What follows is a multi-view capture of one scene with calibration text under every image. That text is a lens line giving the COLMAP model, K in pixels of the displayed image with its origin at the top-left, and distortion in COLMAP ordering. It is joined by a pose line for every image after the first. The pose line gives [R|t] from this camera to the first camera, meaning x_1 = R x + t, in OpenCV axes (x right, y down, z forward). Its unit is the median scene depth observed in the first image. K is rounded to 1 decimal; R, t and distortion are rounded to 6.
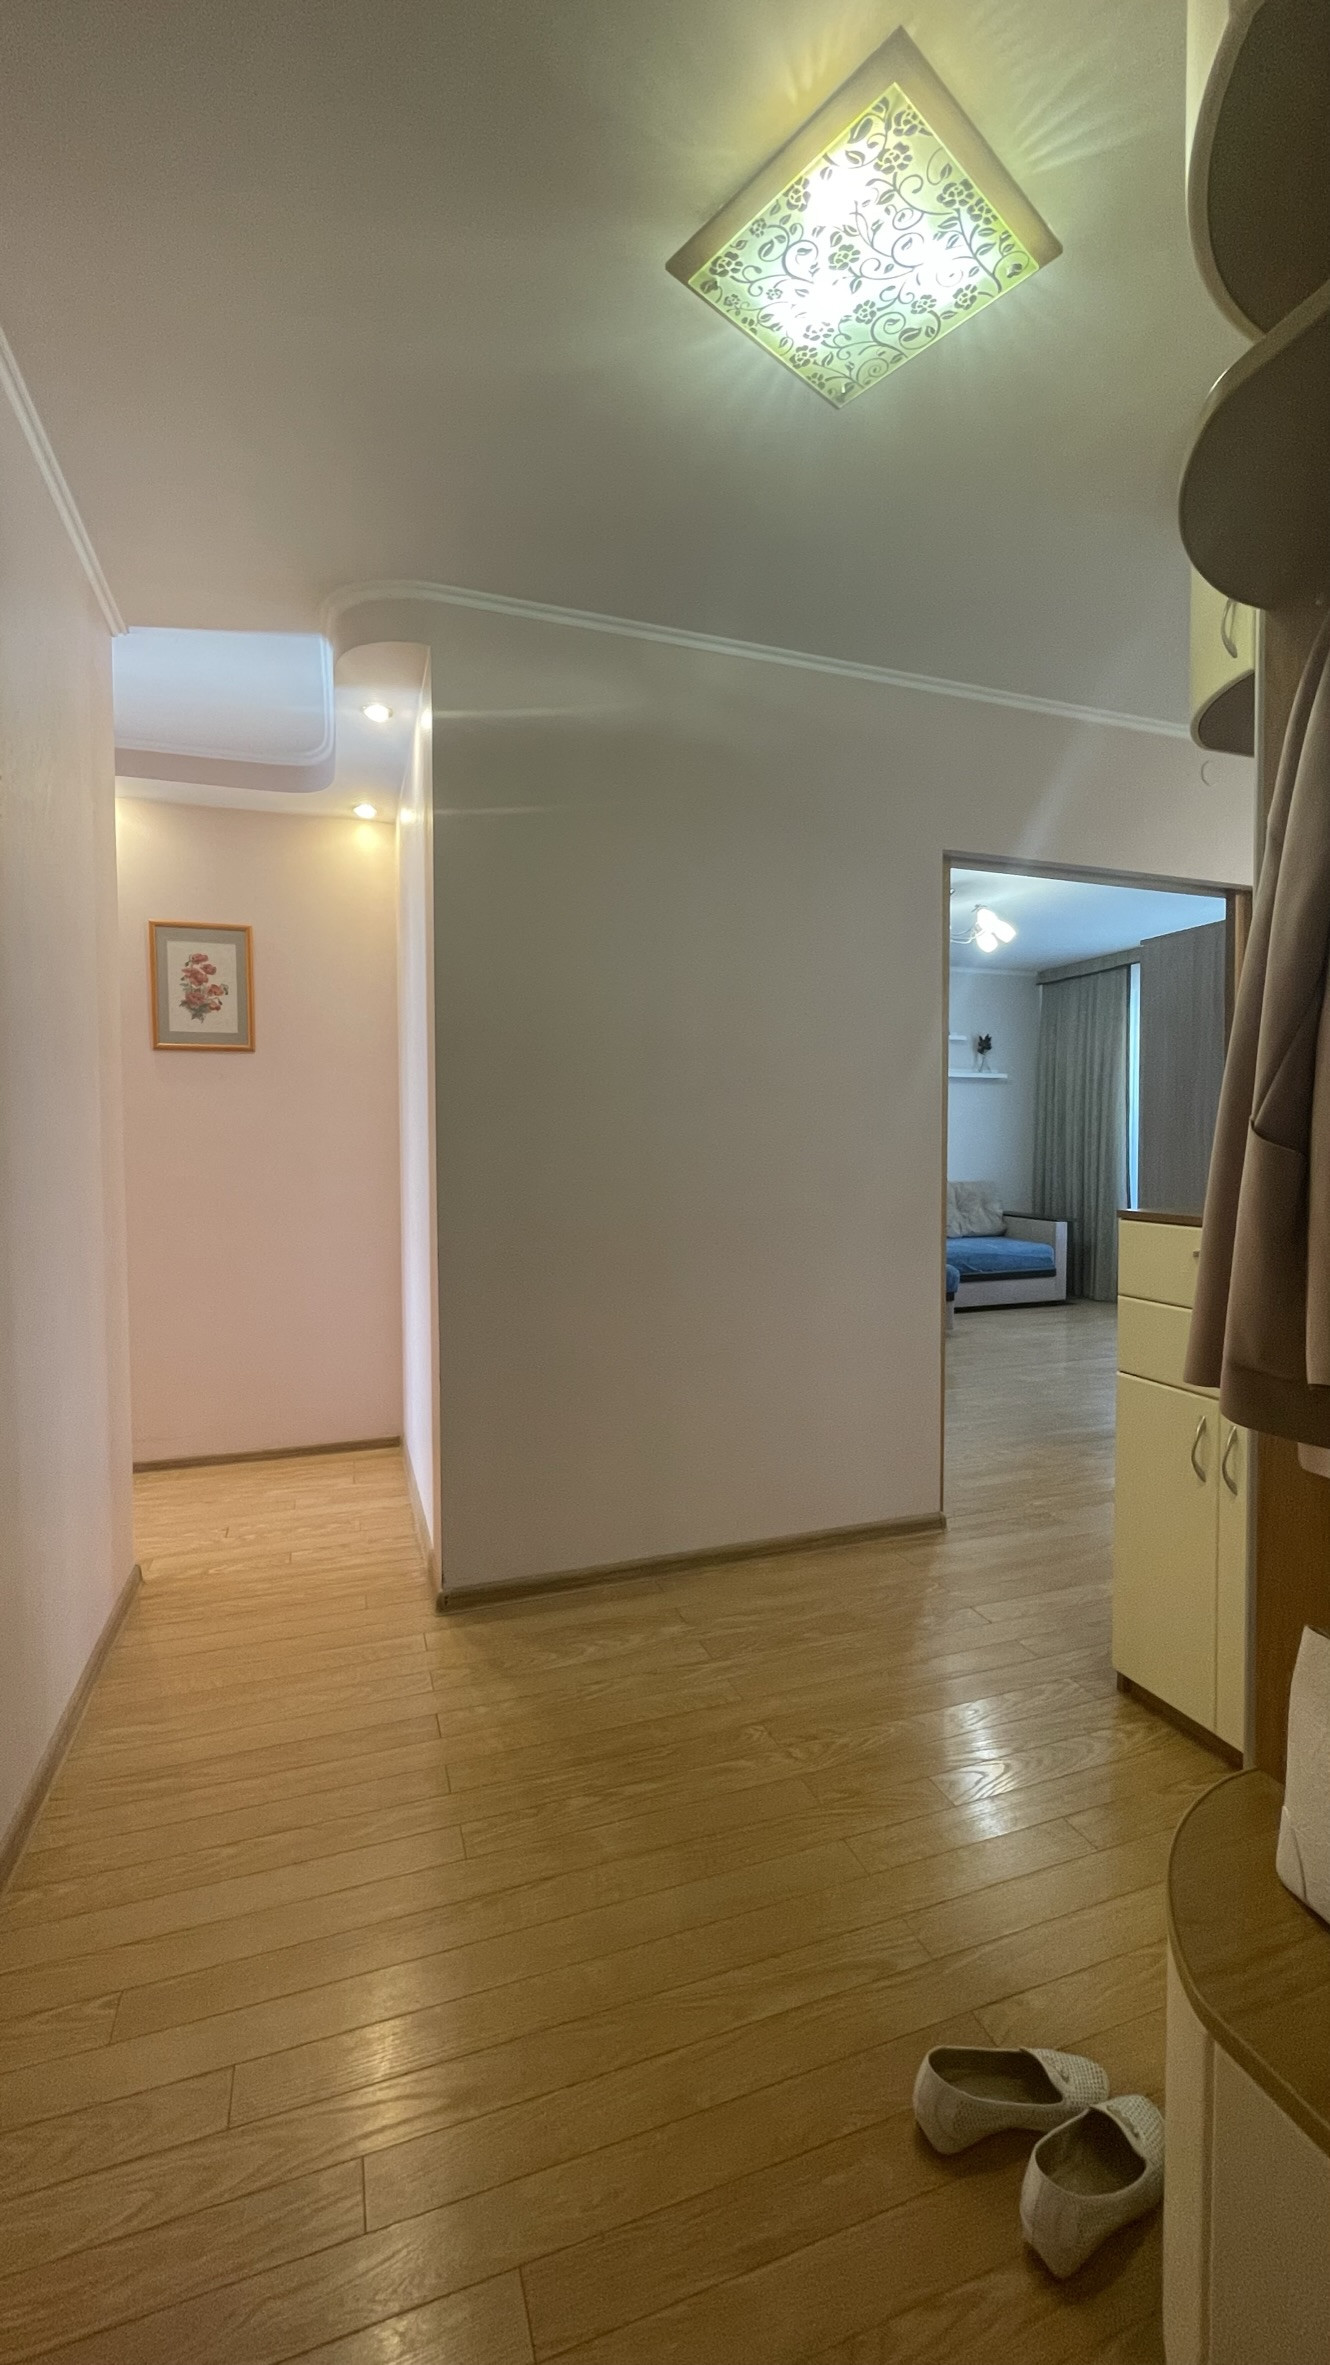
lens RADIAL K [[961.6, 0, 670.8], [0, 961.6, 1181.8], [0, 0, 1]] dist [0.000562, -0.000838]
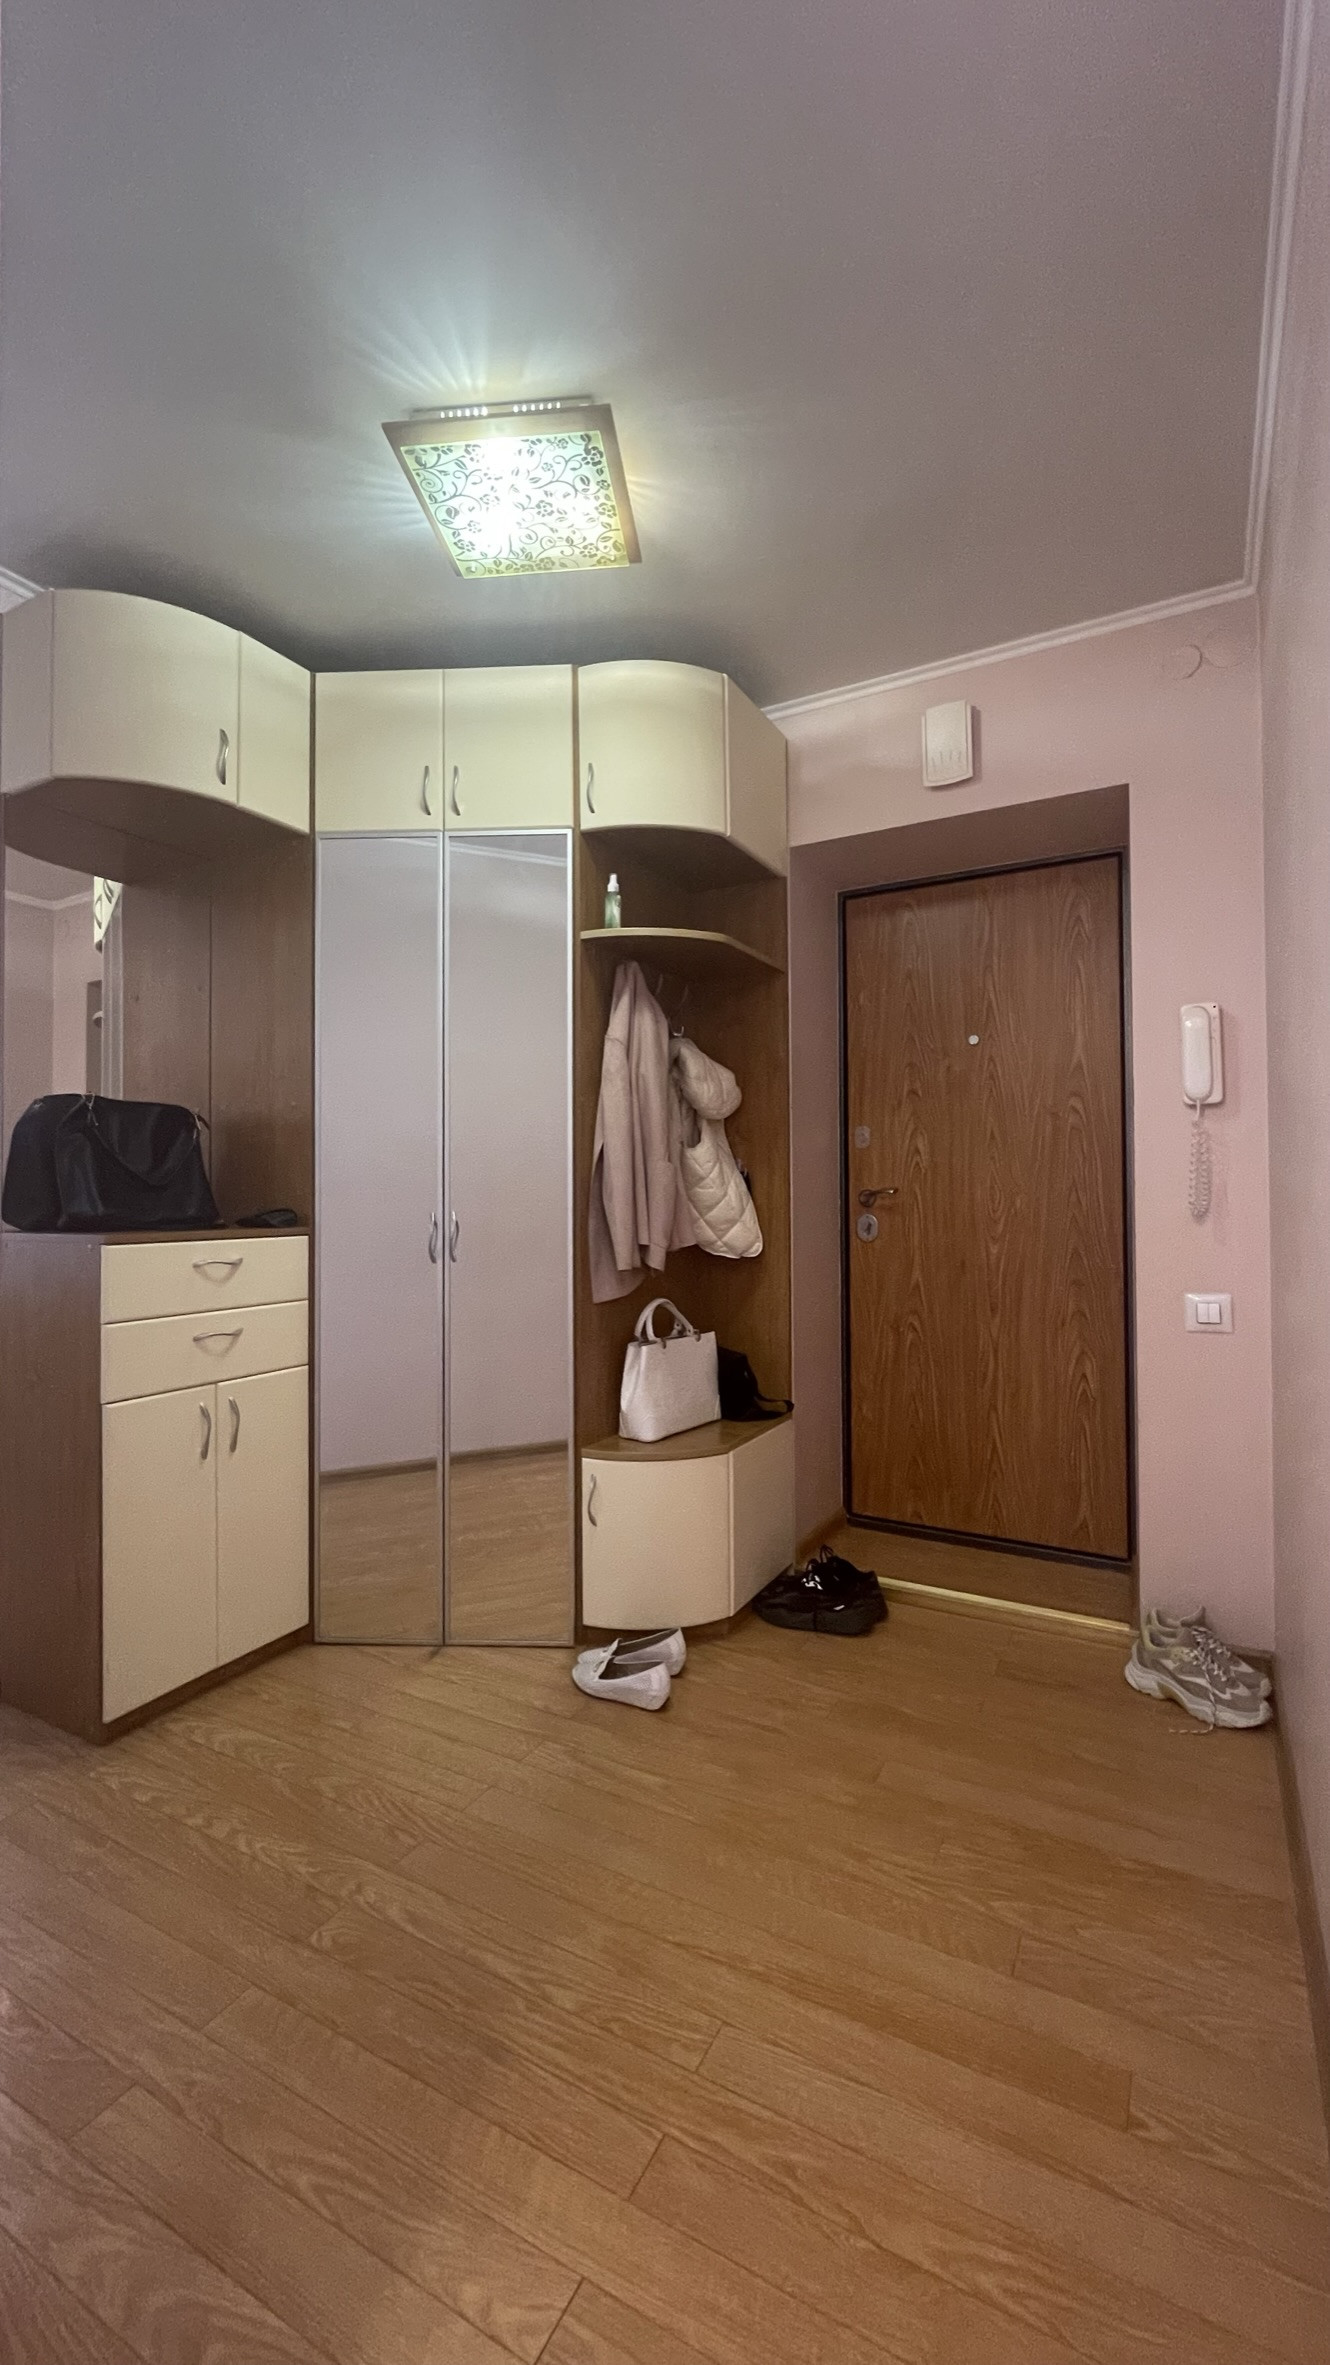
lens RADIAL K [[961.6, 0, 671.2], [0, 961.6, 1178.5], [0, 0, 1]] dist [0.000562, -0.000838]
pose [[-0.666807, 0.019076, 0.744986, -0.601051], [0.034978, 0.999372, 0.005717, -0.013385], [-0.744409, 0.029870, -0.667055, 1.163054]]
